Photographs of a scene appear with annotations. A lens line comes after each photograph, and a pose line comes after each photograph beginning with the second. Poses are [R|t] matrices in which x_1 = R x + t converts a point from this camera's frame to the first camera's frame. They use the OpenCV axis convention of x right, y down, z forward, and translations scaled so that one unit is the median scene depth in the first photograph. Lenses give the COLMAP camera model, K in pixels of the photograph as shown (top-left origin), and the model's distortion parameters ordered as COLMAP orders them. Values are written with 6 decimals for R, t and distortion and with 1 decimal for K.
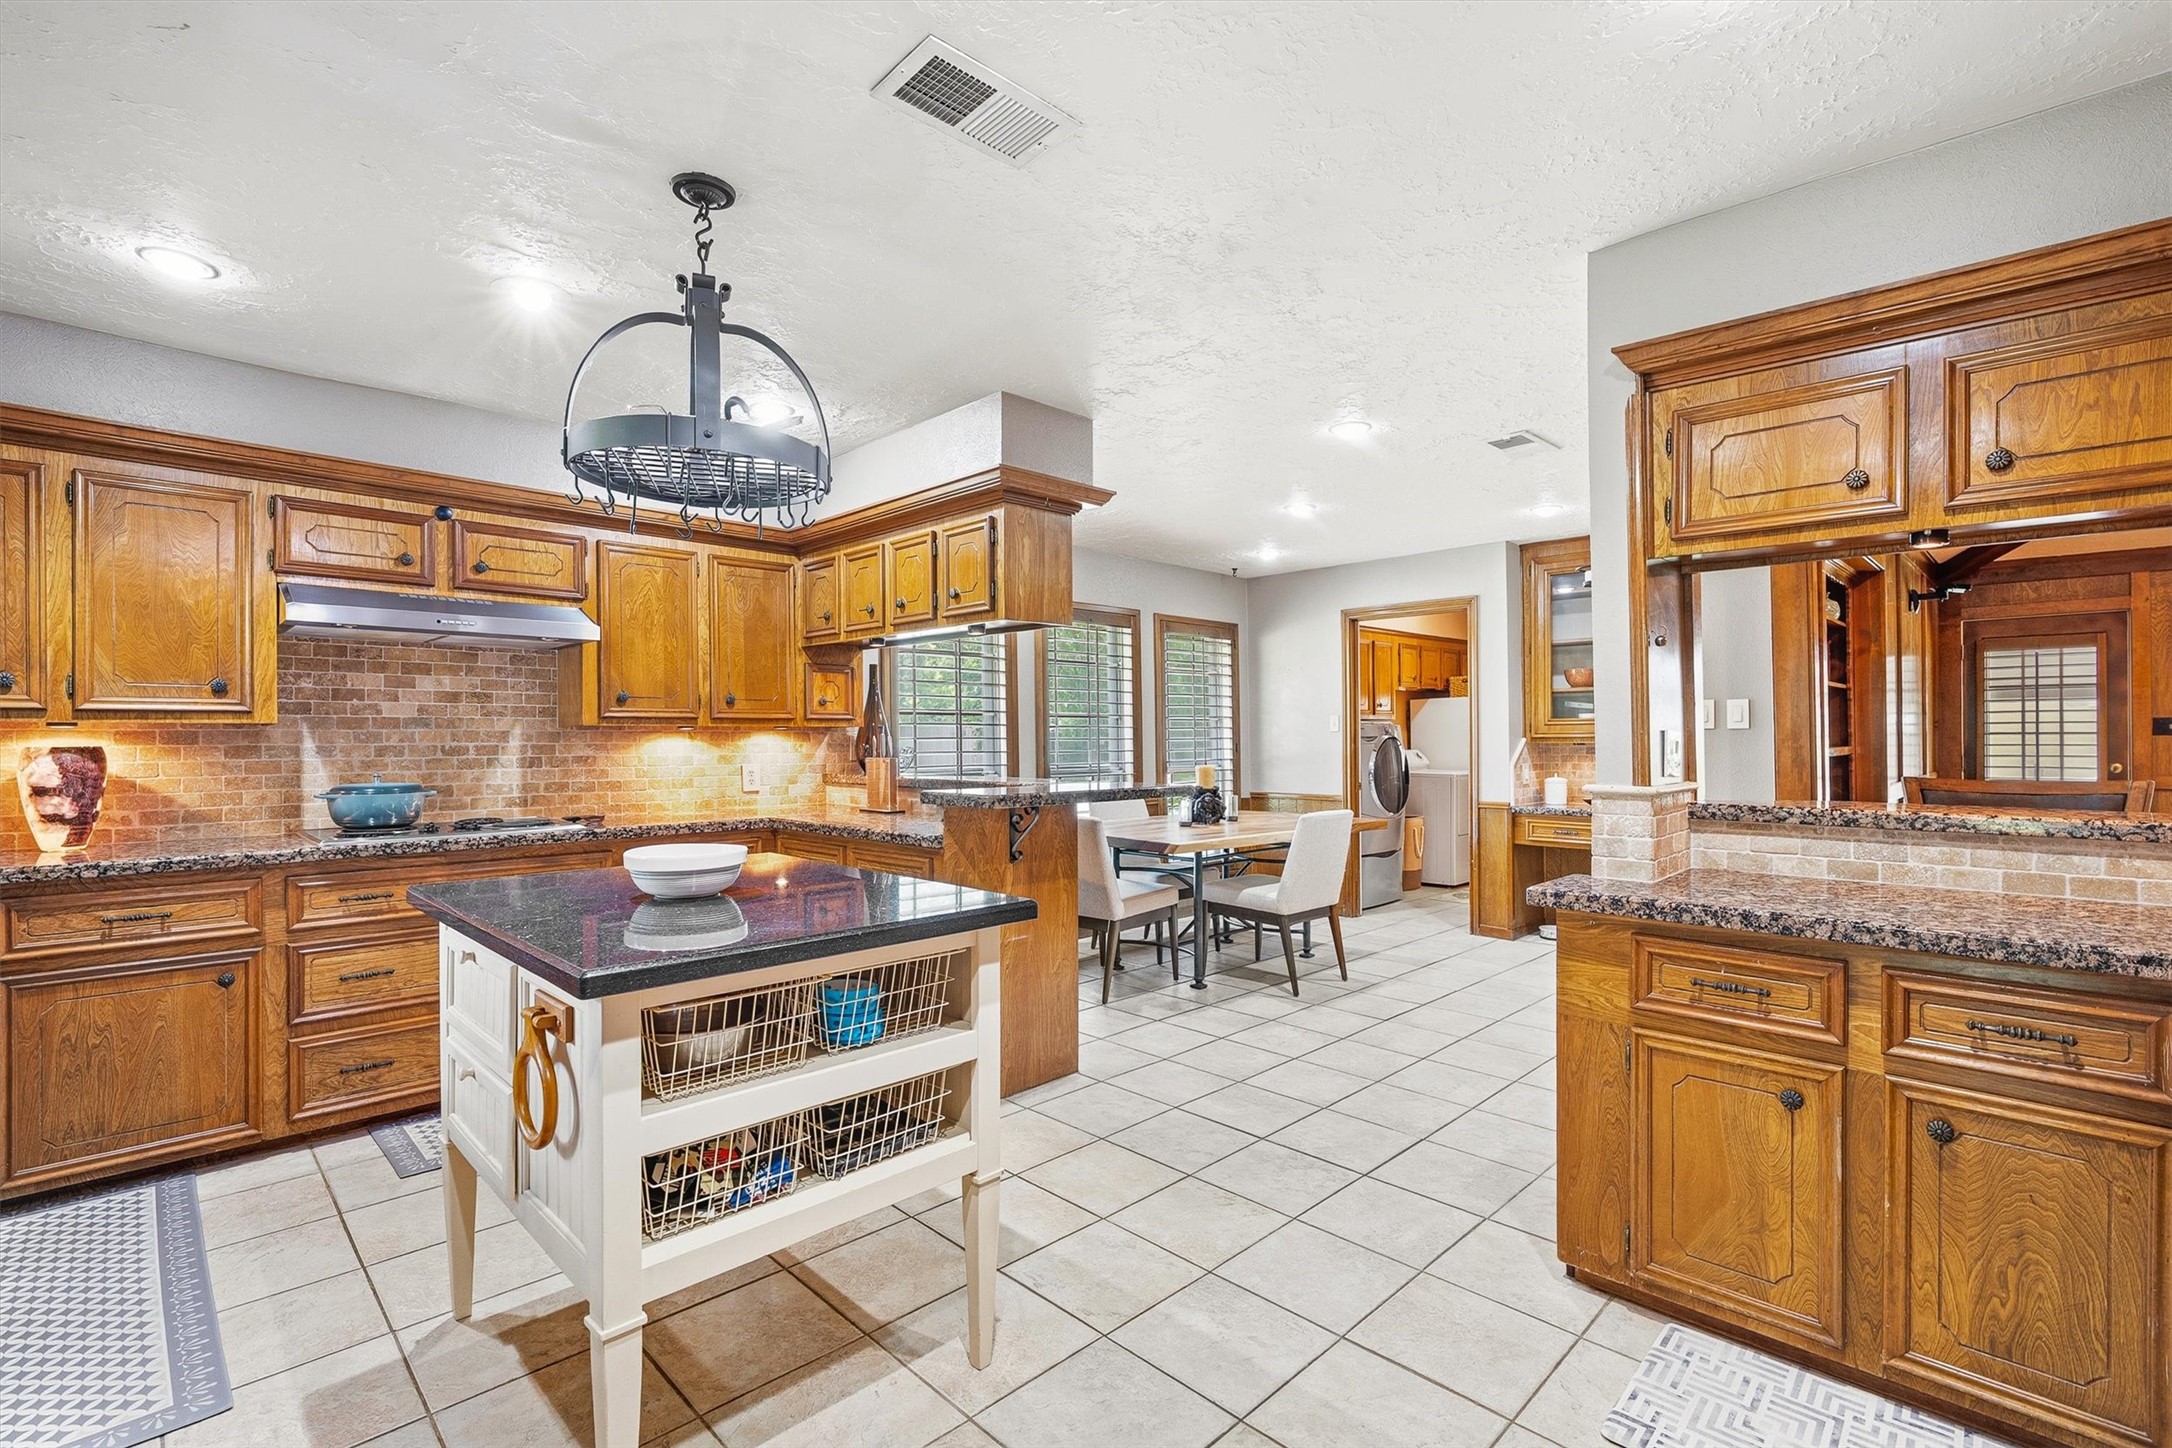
lens RADIAL K [[981.4, 0, 1081.4], [0, 981.4, 729.5], [0, 0, 1]] dist [-0.002616, 0.001585]
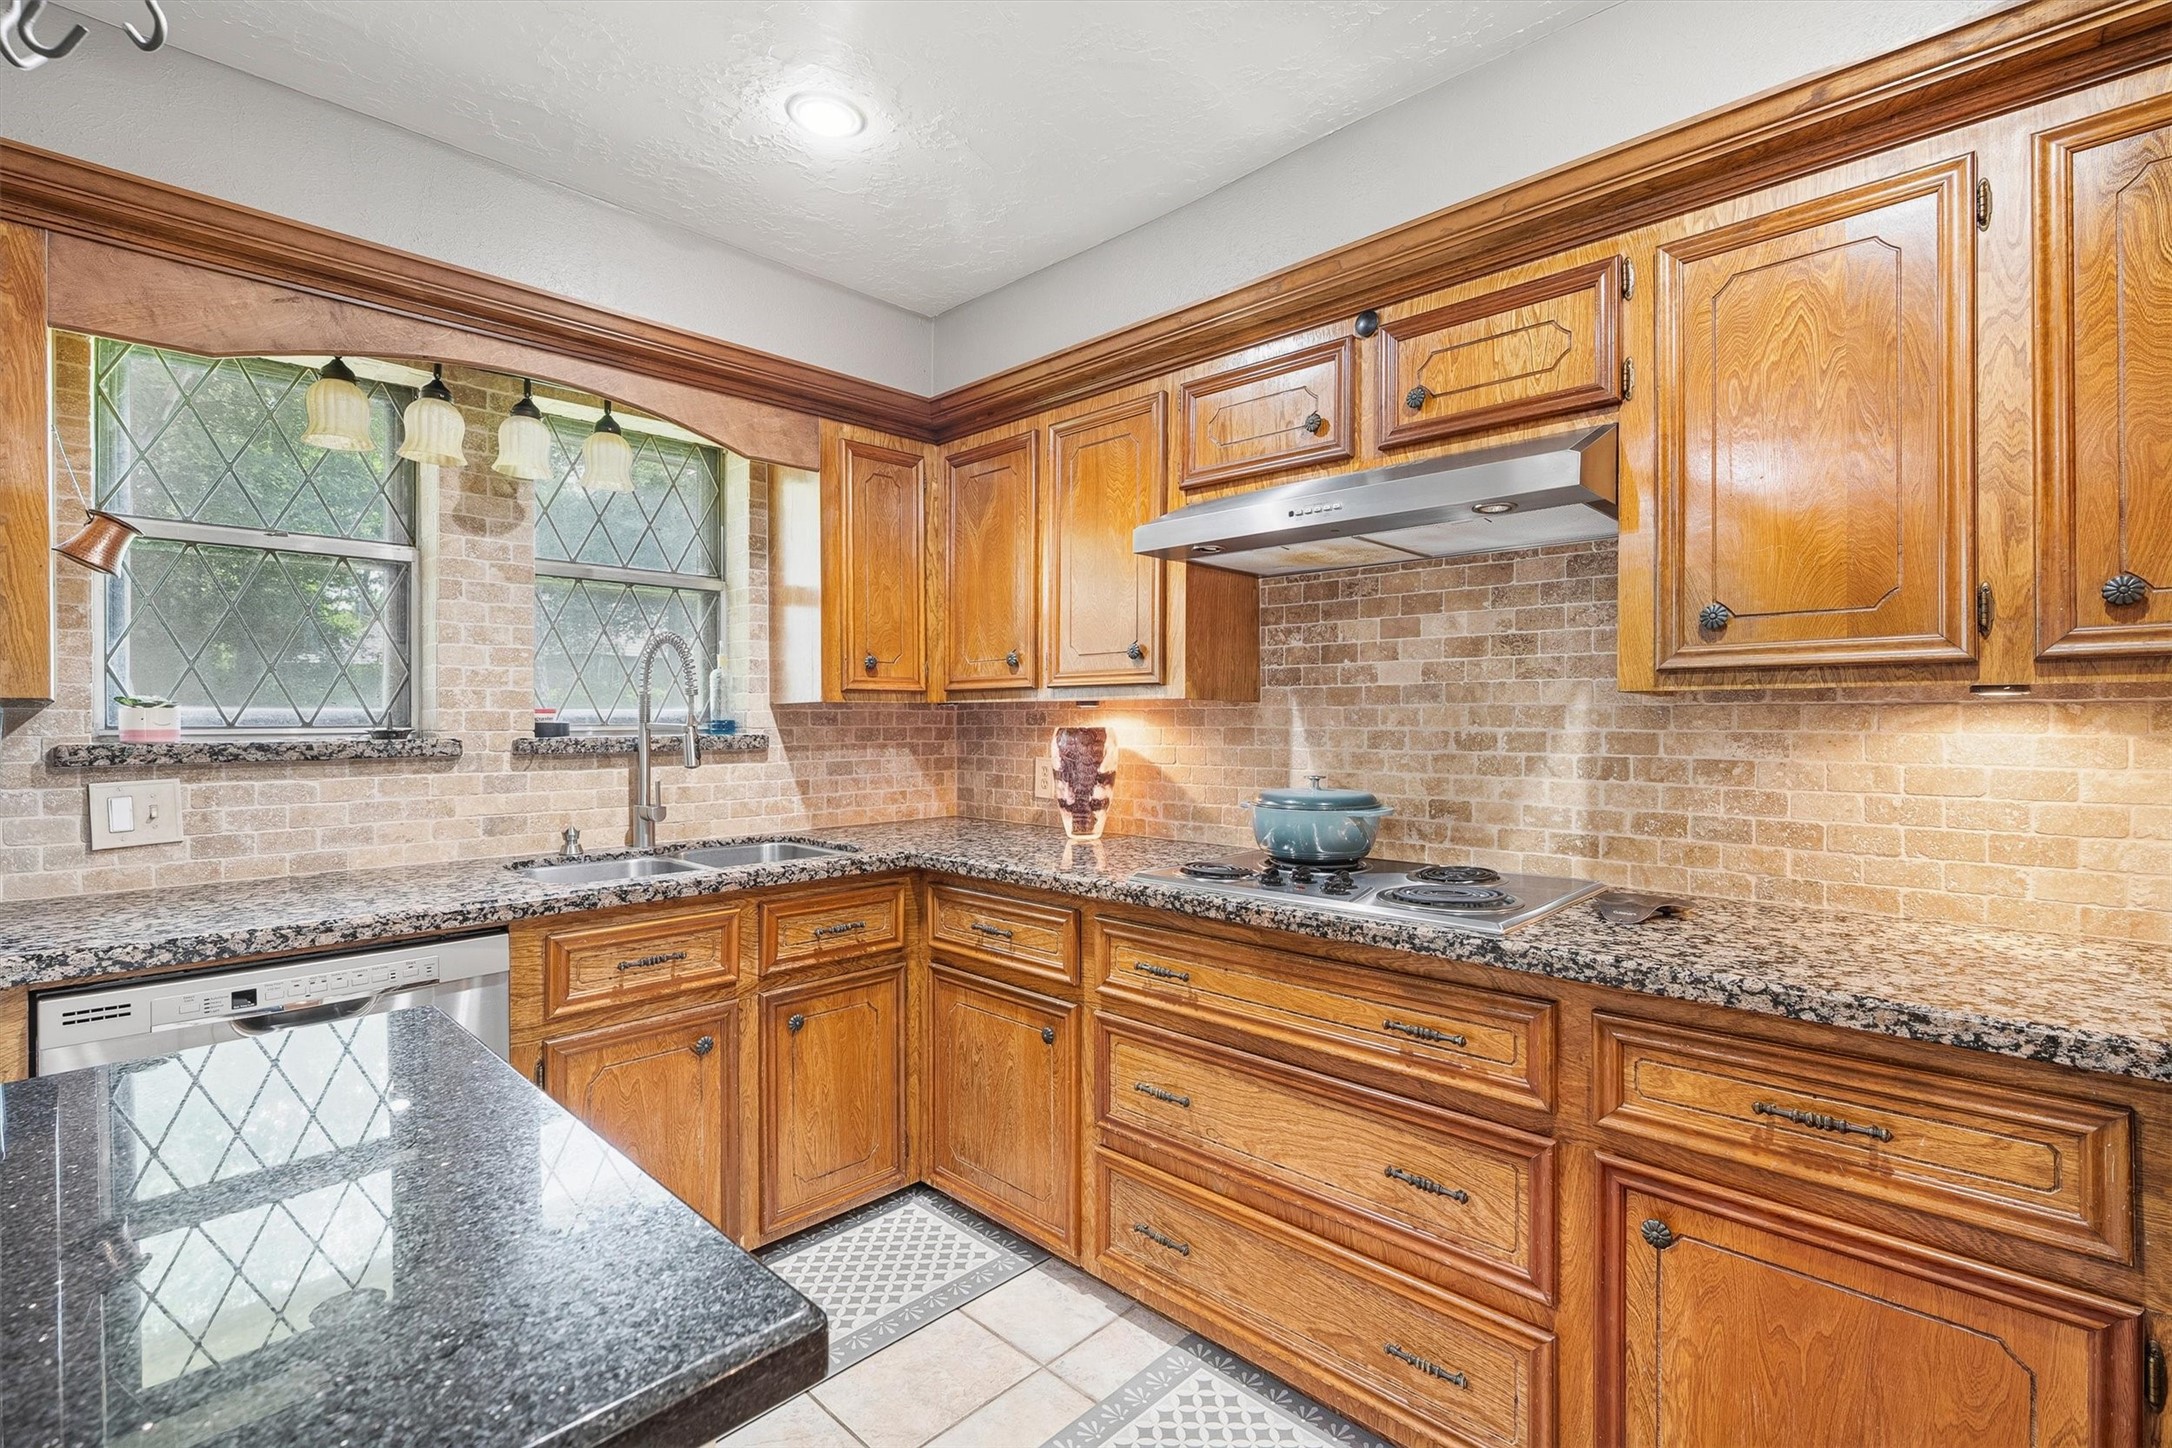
lens RADIAL K [[981.4, 0, 1076.9], [0, 981.4, 721.1], [0, 0, 1]] dist [-0.002616, 0.001585]
pose [[0.027457, 0.006947, -0.999599, -0.079464], [0.010024, 0.999924, 0.007224, 0.003555], [0.999573, -0.010219, 0.027386, 0.749578]]
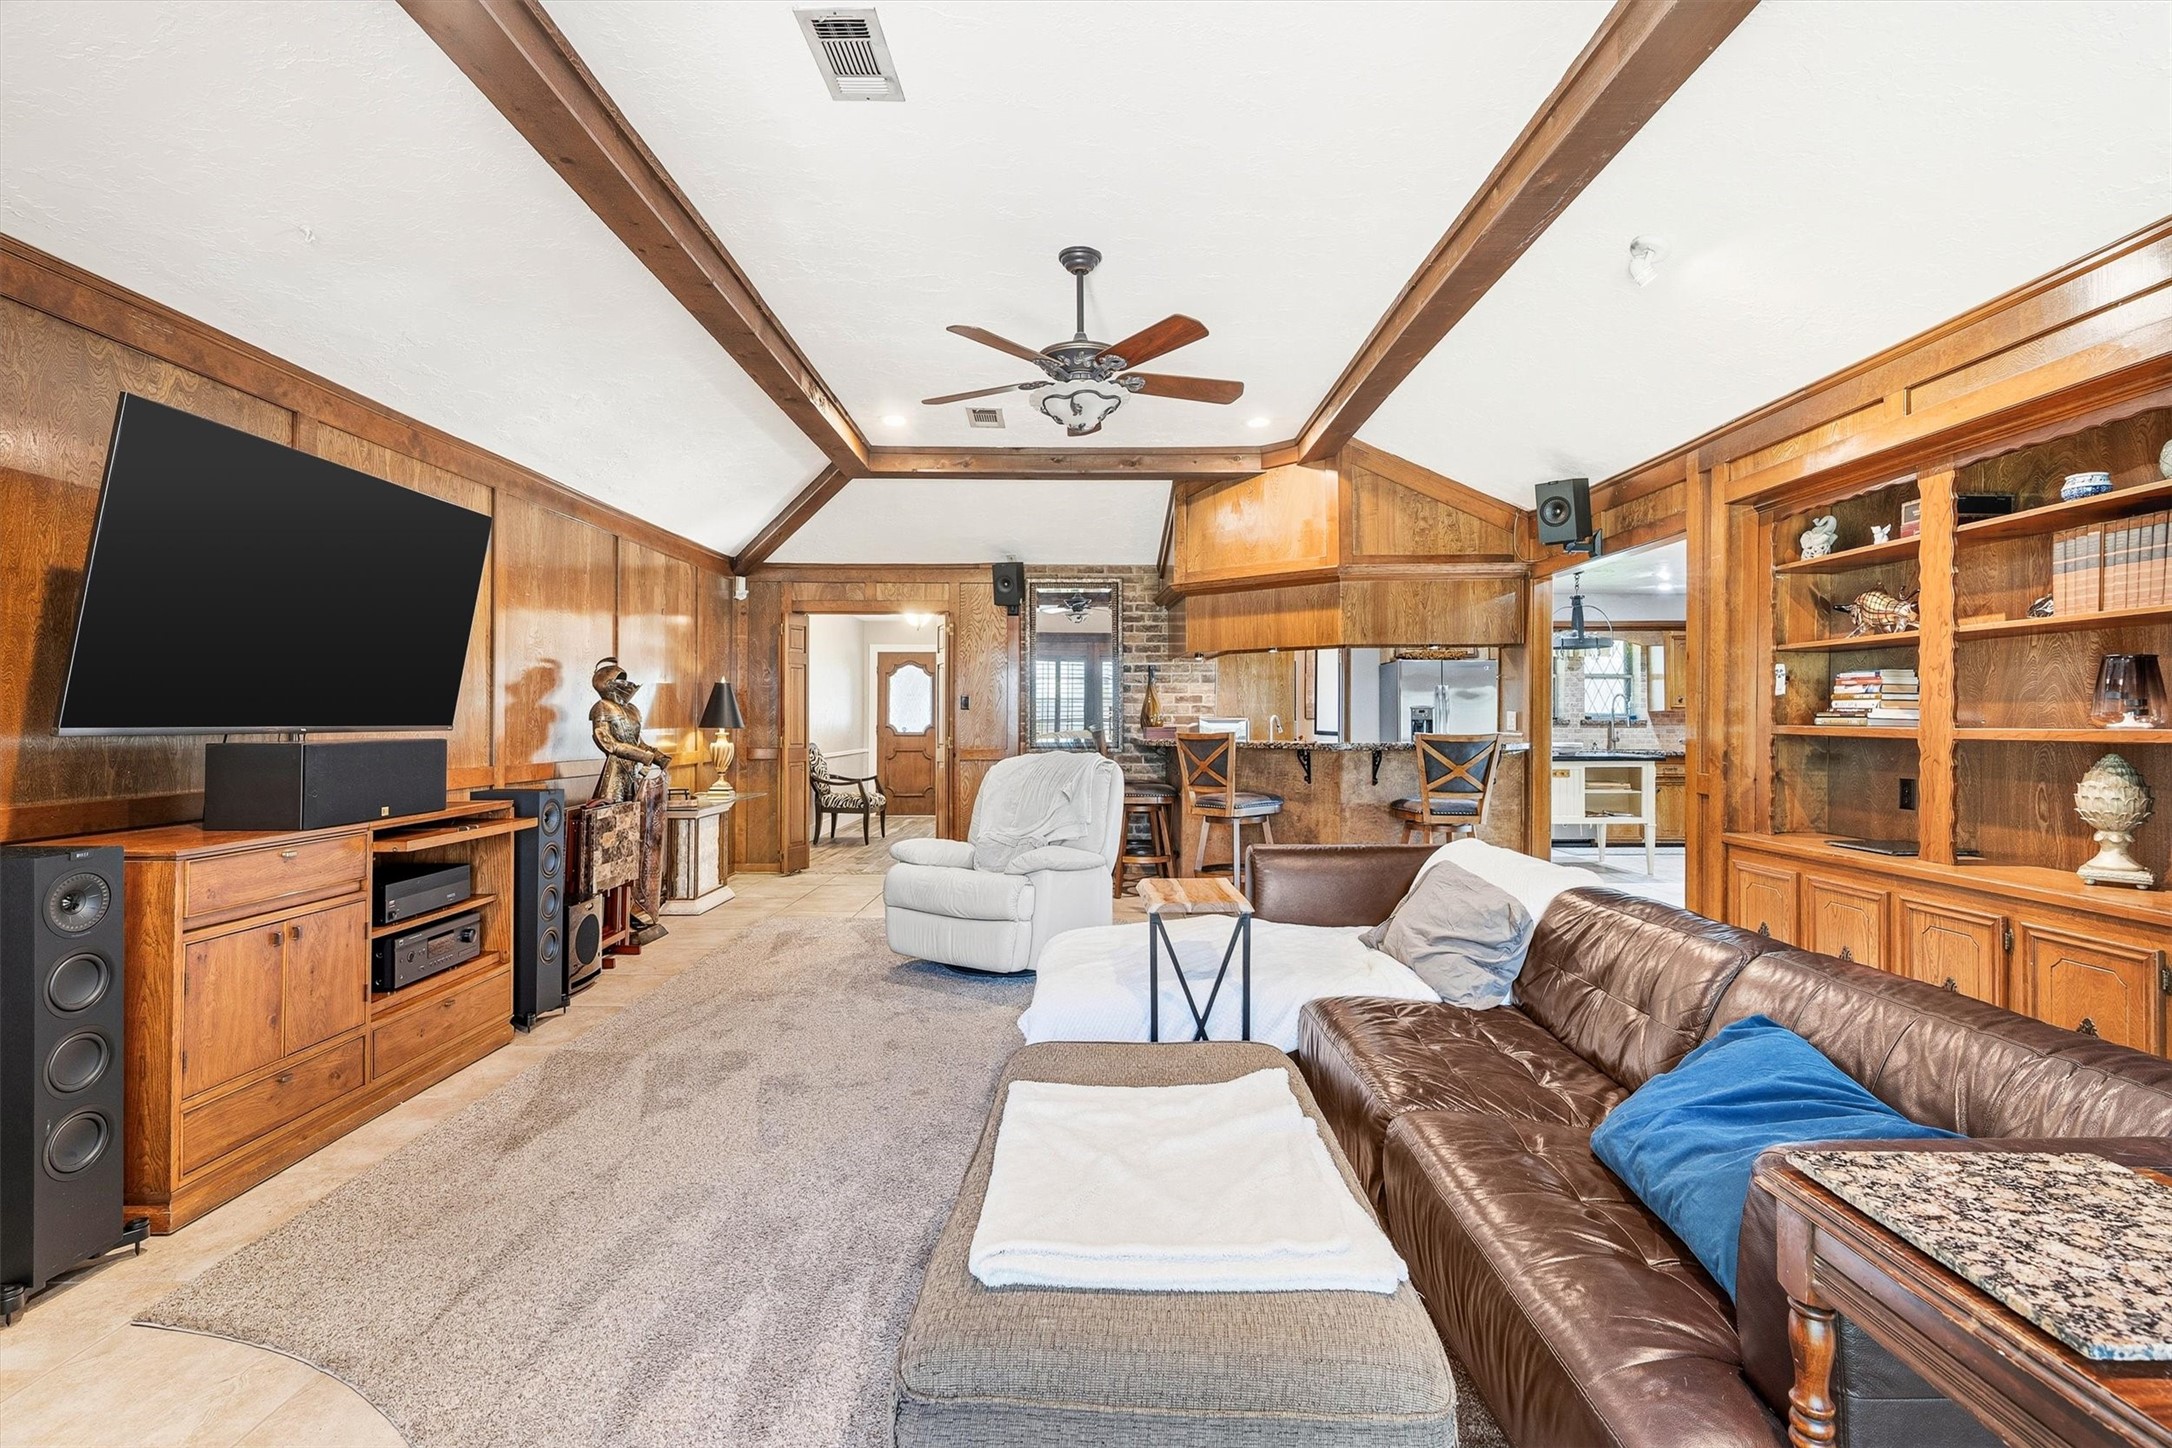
lens RADIAL K [[981.4, 0, 1084.9], [0, 981.4, 698.6], [0, 0, 1]] dist [-0.002616, 0.001585]
pose [[-0.707680, -0.014044, -0.706394, 2.088287], [0.003776, 0.999713, -0.023658, 0.015329], [0.706523, -0.019409, -0.707424, 1.329617]]
